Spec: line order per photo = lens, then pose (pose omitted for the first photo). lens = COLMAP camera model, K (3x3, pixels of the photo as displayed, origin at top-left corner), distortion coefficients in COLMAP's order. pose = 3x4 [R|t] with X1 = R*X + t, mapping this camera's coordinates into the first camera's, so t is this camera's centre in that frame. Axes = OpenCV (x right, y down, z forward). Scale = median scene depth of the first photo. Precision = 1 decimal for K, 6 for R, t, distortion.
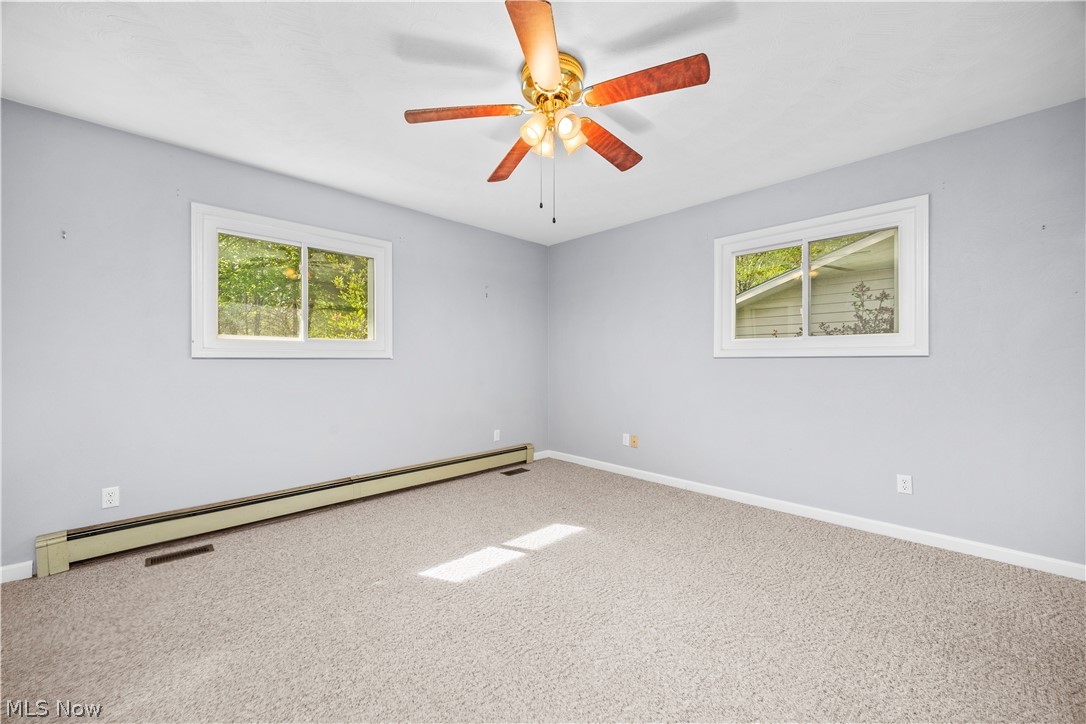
lens RADIAL K [[419.3, 0, 537.6], [0, 419.3, 356.7], [0, 0, 1]] dist [-0.001226, -0.000163]
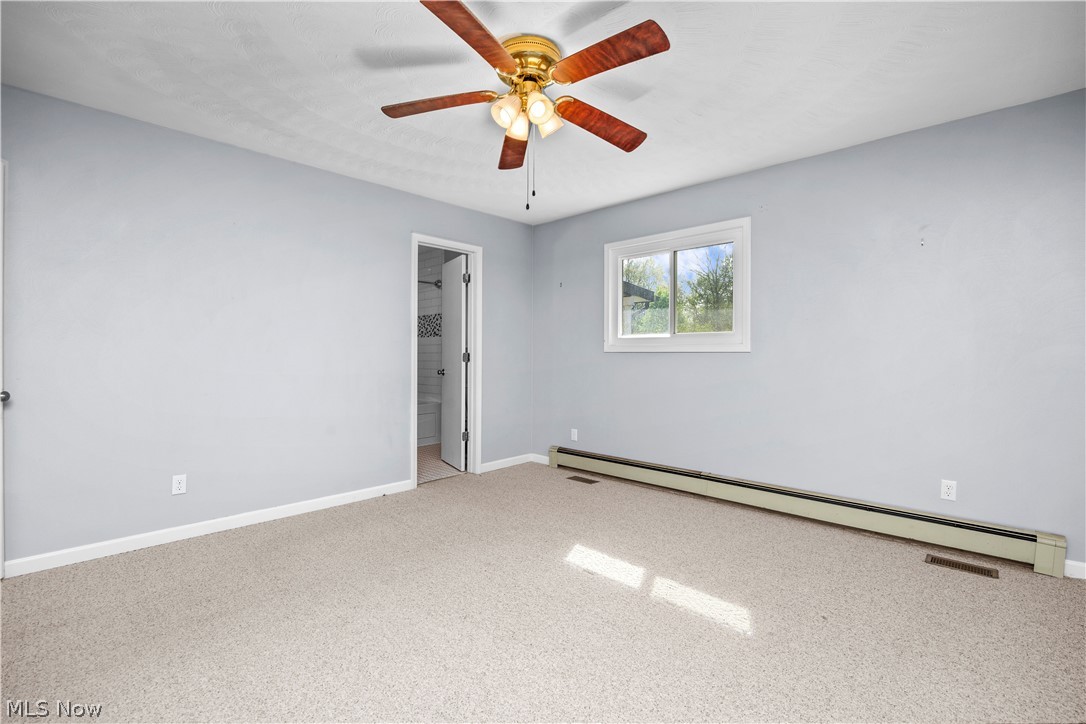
lens RADIAL K [[473.4, 0, 545.0], [0, 473.4, 365.9], [0, 0, 1]] dist [-0.001268, 0.000198]
pose [[0.043036, 0.030109, -0.998620, 0.729320], [0.015839, 0.999400, 0.030815, -0.006909], [0.998948, -0.017143, 0.042534, 0.641673]]
